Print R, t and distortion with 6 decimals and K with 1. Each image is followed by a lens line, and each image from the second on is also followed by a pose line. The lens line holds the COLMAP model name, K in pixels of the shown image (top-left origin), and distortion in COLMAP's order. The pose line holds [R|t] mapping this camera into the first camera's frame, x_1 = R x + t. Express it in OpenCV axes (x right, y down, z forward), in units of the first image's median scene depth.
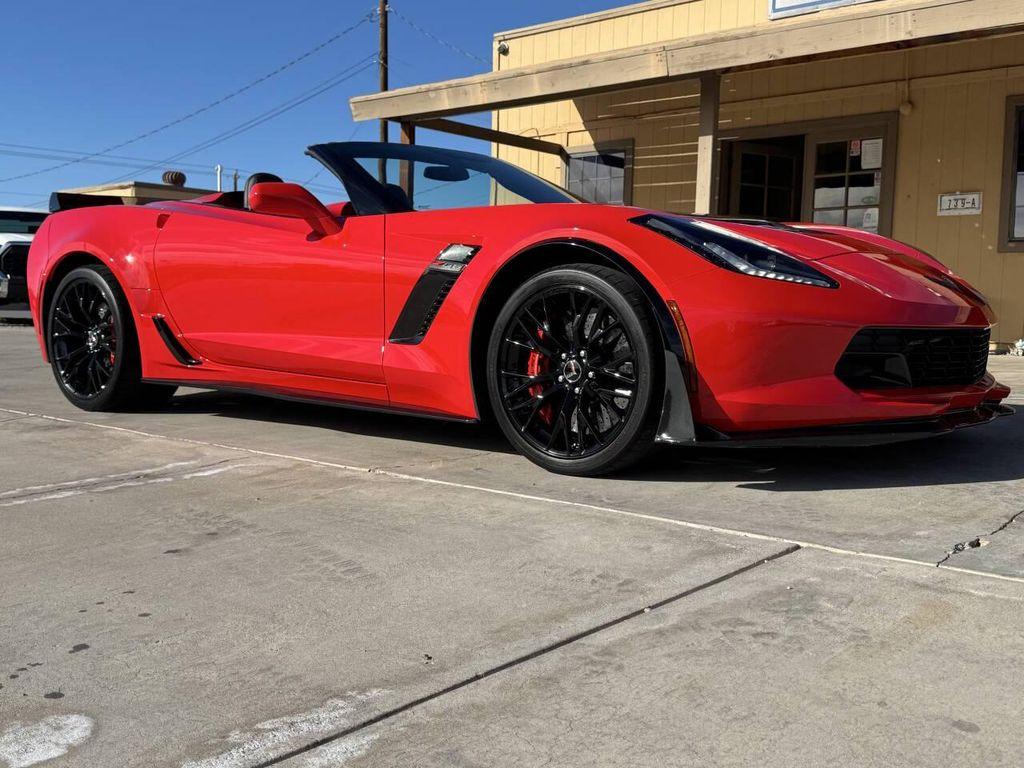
lens RADIAL K [[1060.2, 0, 512.0], [0, 1060.2, 384.0], [0, 0, 1]] dist [0.104332, -0.283419]
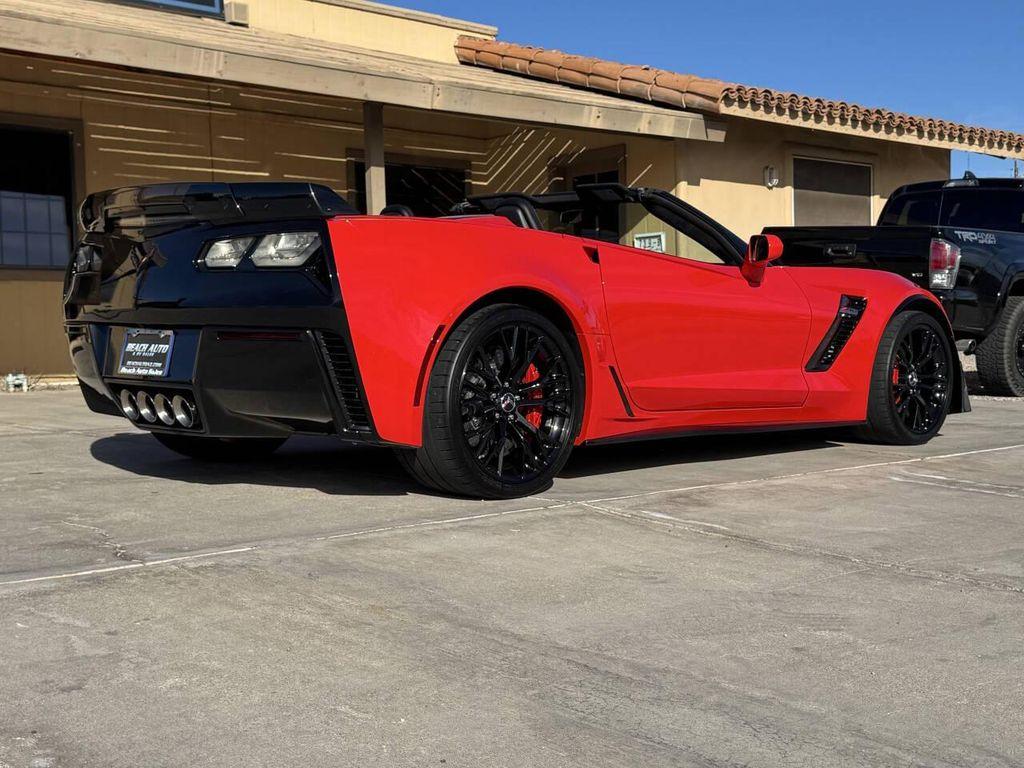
lens RADIAL K [[1306.3, 0, 464.3], [0, 1306.3, 399.6], [0, 0, 1]] dist [0.256076, -0.661451]
pose [[0.134490, -0.066198, 0.988701, -0.728136], [0.085044, 0.994856, 0.055042, -0.053896], [-0.987259, 0.076680, 0.139428, 0.504887]]
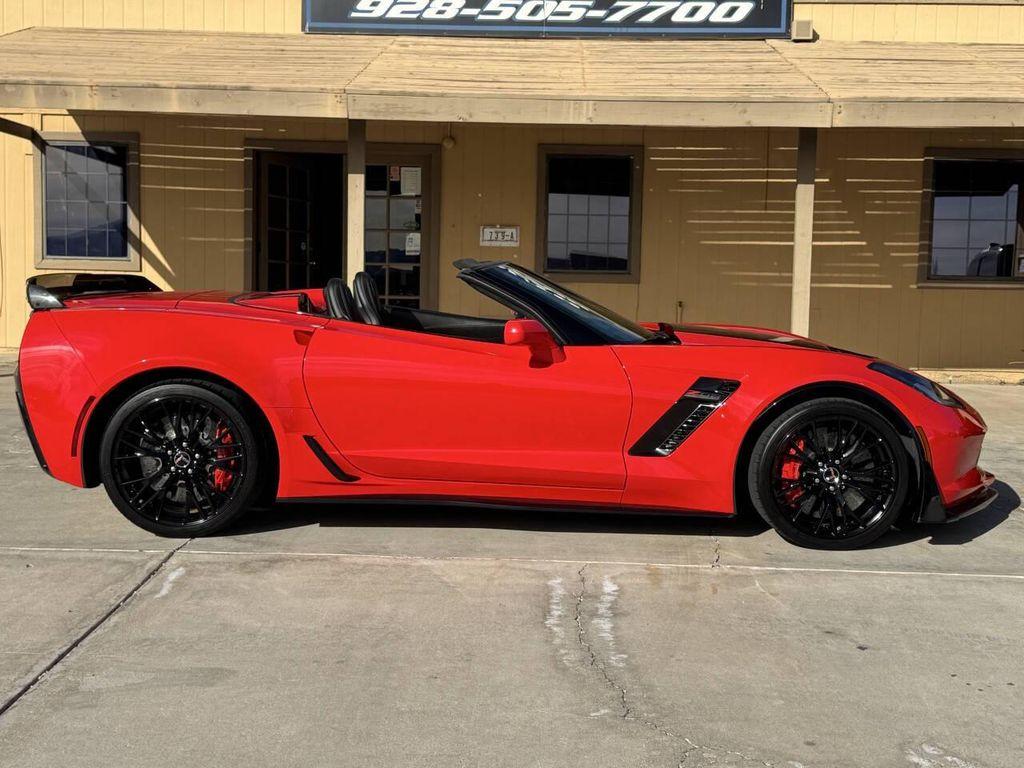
lens RADIAL K [[1239.2, 0, 510.6], [0, 1239.2, 353.1], [0, 0, 1]] dist [0.225696, -0.526428]
pose [[0.771992, -0.035298, 0.634652, -0.474151], [0.035133, 0.999300, 0.012844, -0.075761], [-0.634661, 0.012382, 0.772691, -0.001861]]
